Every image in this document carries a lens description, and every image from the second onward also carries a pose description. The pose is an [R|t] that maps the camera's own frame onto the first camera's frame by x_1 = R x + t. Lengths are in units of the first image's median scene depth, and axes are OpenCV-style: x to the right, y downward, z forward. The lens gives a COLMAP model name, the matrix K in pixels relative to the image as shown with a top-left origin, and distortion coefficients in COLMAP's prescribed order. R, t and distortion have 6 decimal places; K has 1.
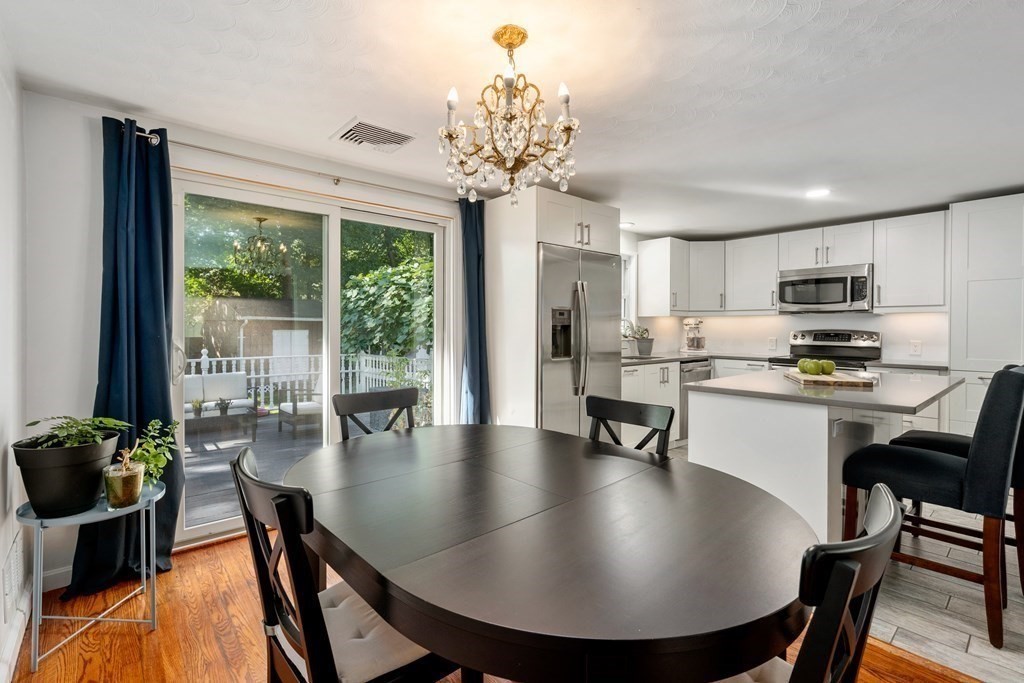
lens RADIAL K [[473.7, 0, 515.9], [0, 473.7, 332.6], [0, 0, 1]] dist [-0.003008, 0.001169]
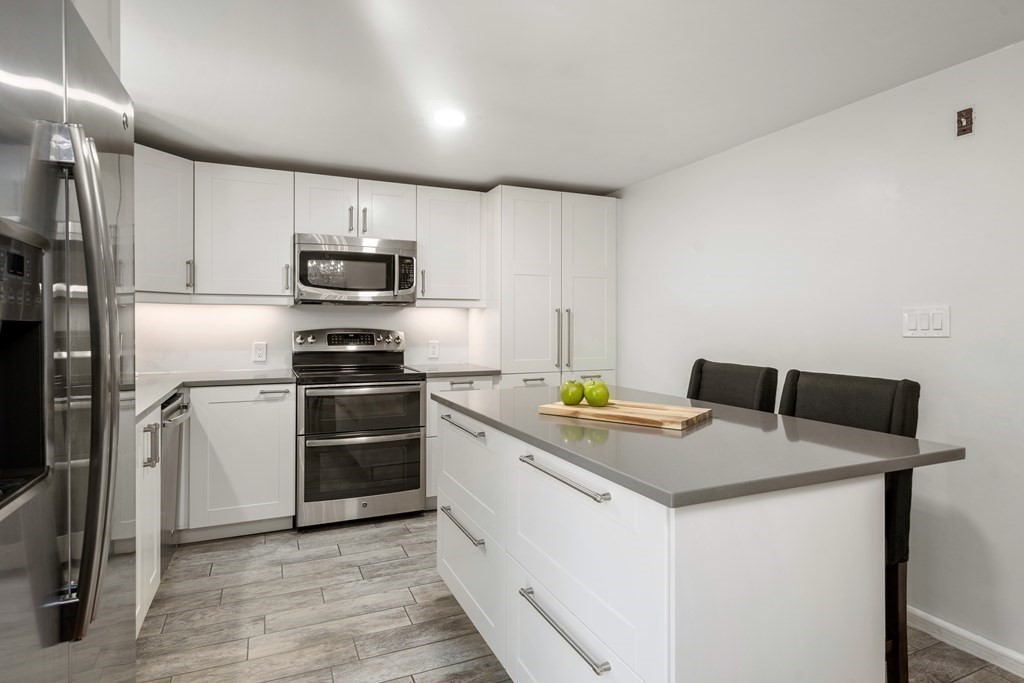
lens RADIAL K [[541.7, 0, 504.8], [0, 541.7, 322.2], [0, 0, 1]] dist [-0.000665, -0.000081]
pose [[0.296504, 0.002257, 0.955029, -0.034299], [0.008649, 0.999950, -0.005048, -0.009990], [-0.954993, 0.009756, 0.296469, 0.570430]]
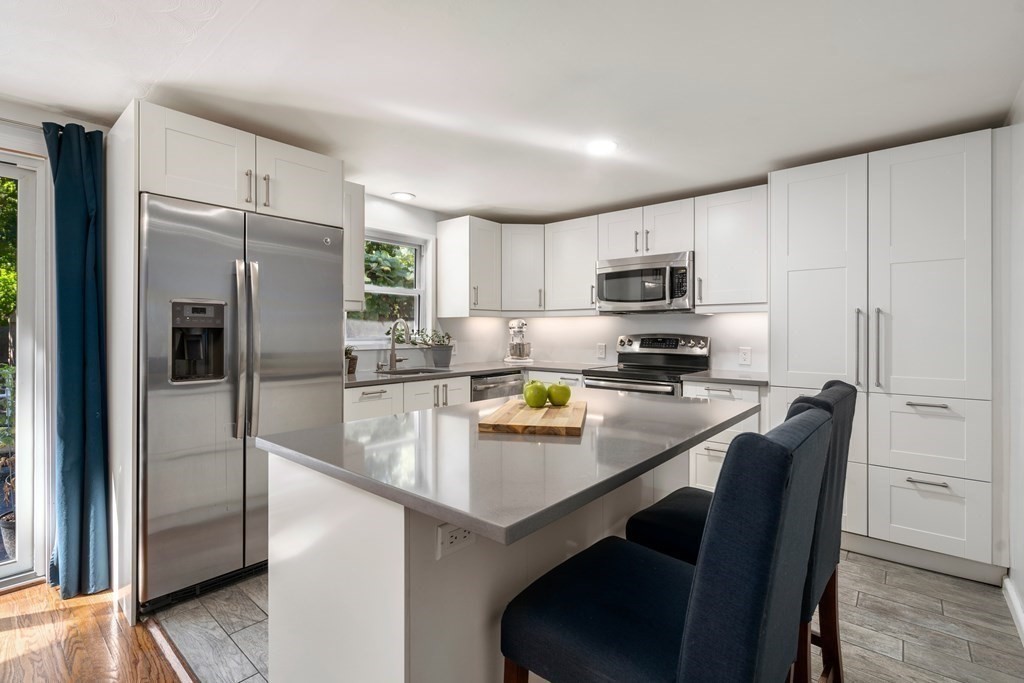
lens RADIAL K [[473.7, 0, 529.3], [0, 473.7, 327.7], [0, 0, 1]] dist [-0.003008, 0.001169]
pose [[0.986888, -0.000549, 0.161408, 0.329950], [0.003357, 0.999848, -0.017122, -0.003696], [-0.161375, 0.017439, 0.986739, 0.241653]]
